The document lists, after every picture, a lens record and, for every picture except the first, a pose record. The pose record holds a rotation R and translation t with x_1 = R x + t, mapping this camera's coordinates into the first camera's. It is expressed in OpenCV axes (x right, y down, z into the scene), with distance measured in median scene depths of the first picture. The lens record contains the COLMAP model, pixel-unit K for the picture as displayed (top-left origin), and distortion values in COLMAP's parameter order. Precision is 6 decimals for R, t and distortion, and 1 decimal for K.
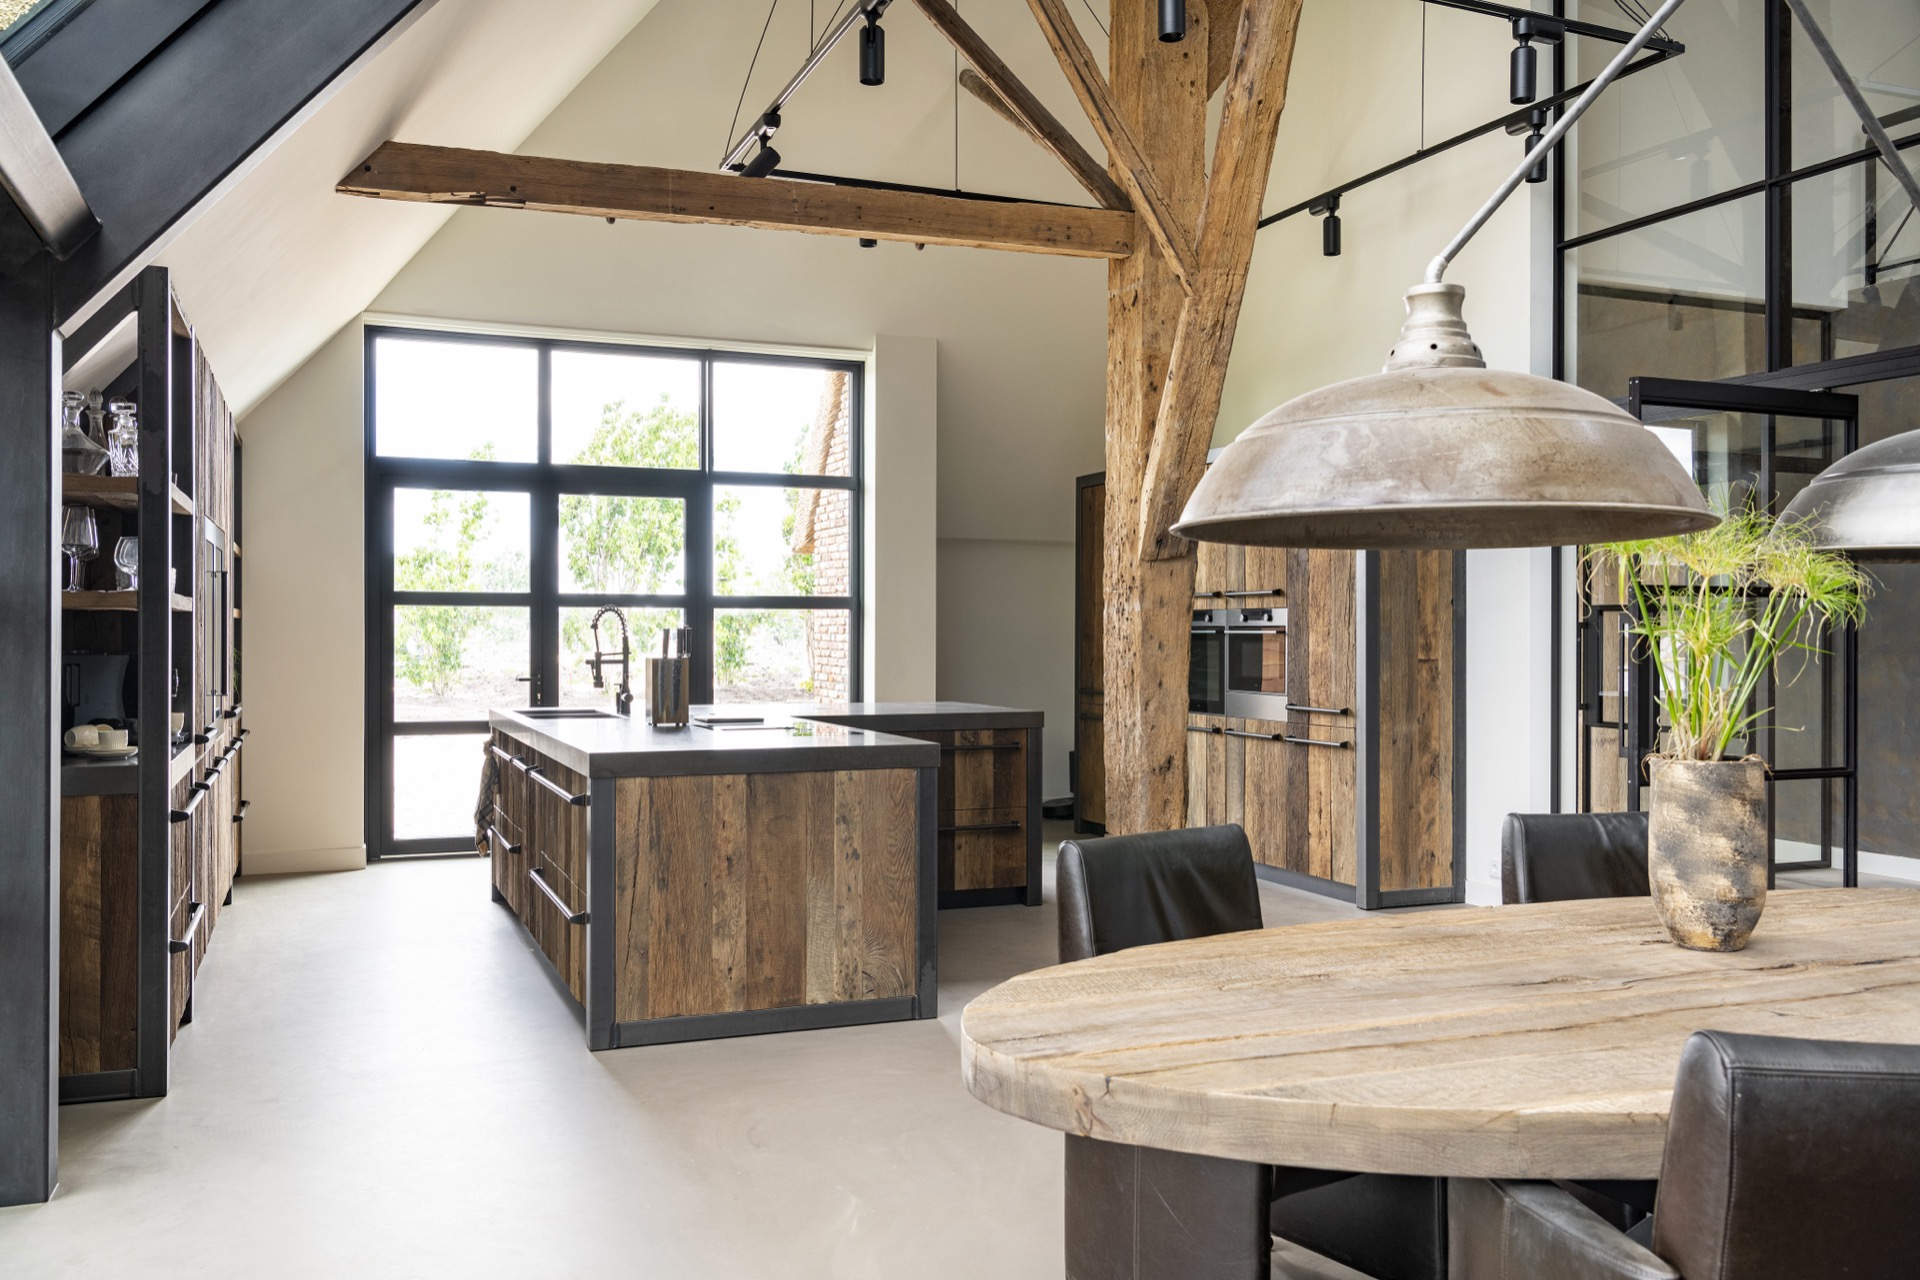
lens RADIAL K [[1531.9, 0, 953.0], [0, 1531.9, 605.4], [0, 0, 1]] dist [-0.006398, -0.001544]
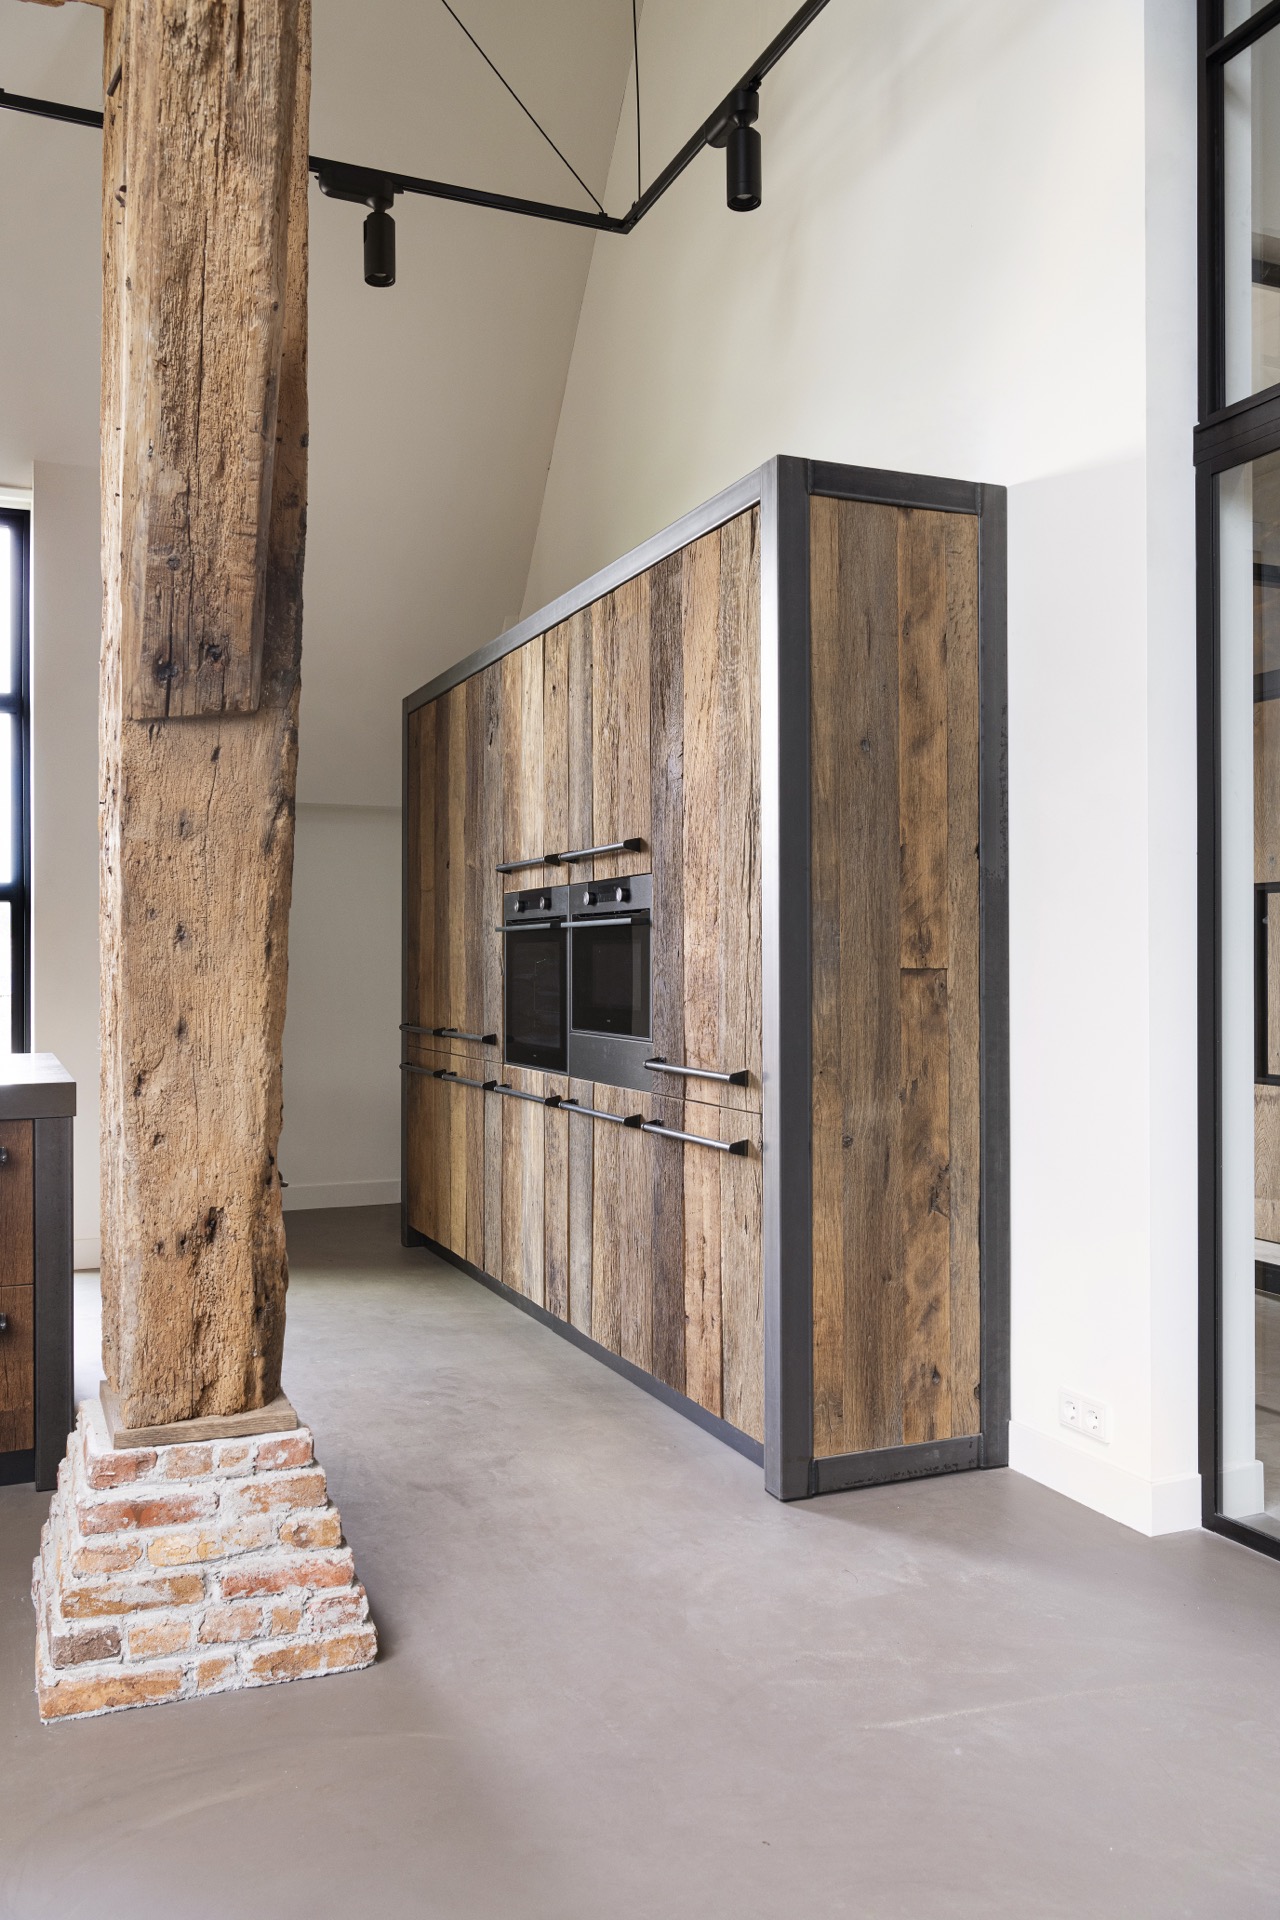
lens RADIAL K [[1369.8, 0, 640.0], [0, 1369.8, 960.0], [0, 0, 1]] dist [0.004162, -0.000905]
pose [[0.999518, -0.008349, -0.029887, 0.237847], [0.008795, 0.999852, 0.014809, 0.025730], [0.029759, -0.015065, 0.999444, 0.575549]]
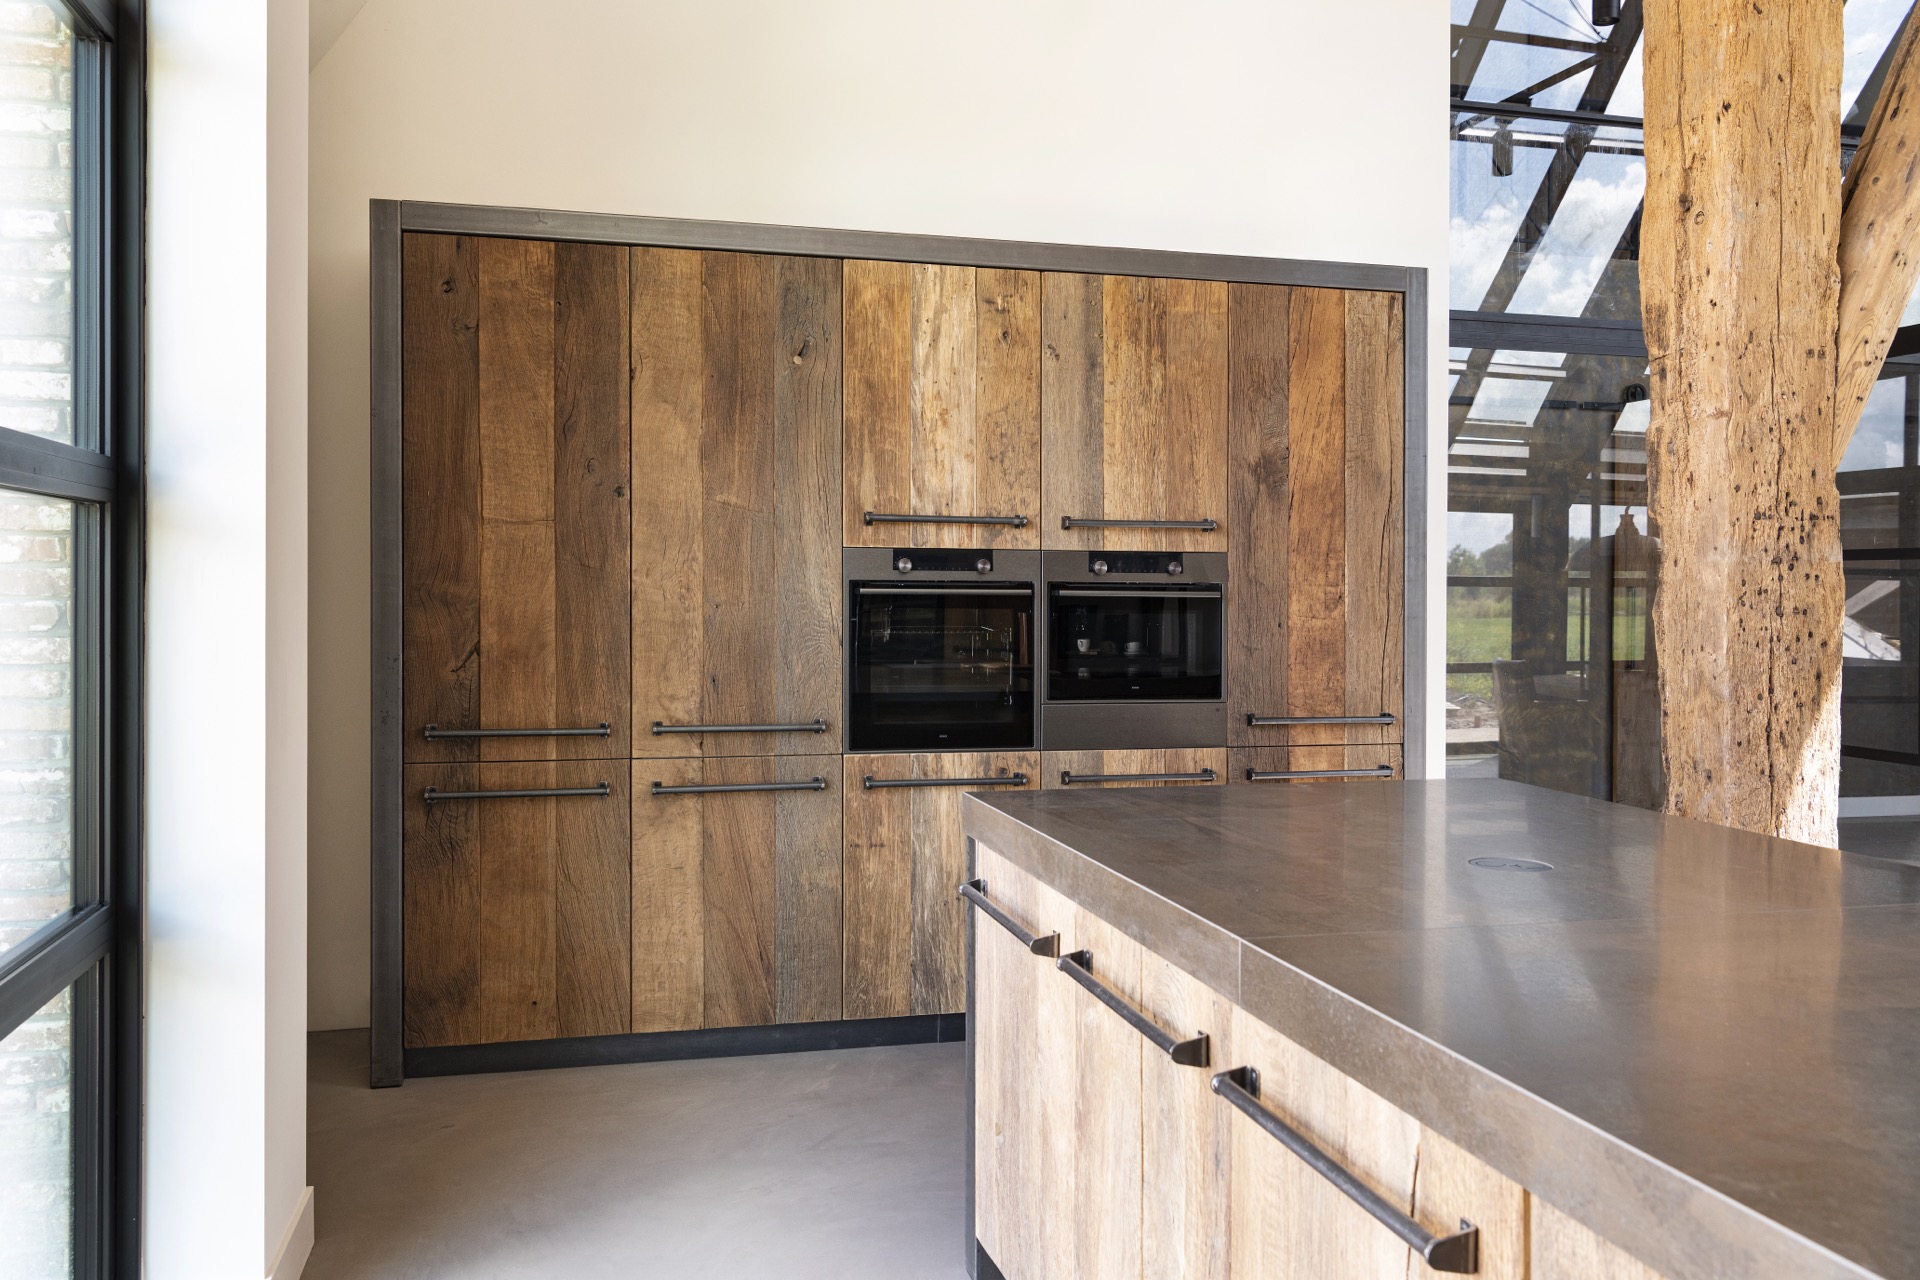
lens RADIAL K [[1510.4, 0, 955.1], [0, 1510.4, 593.0], [0, 0, 1]] dist [0.006923, -0.000525]
pose [[0.143134, -0.005465, 0.989688, -0.398238], [-0.025453, 0.999634, 0.009201, 0.015478], [-0.989376, -0.026508, 0.142943, 1.095401]]
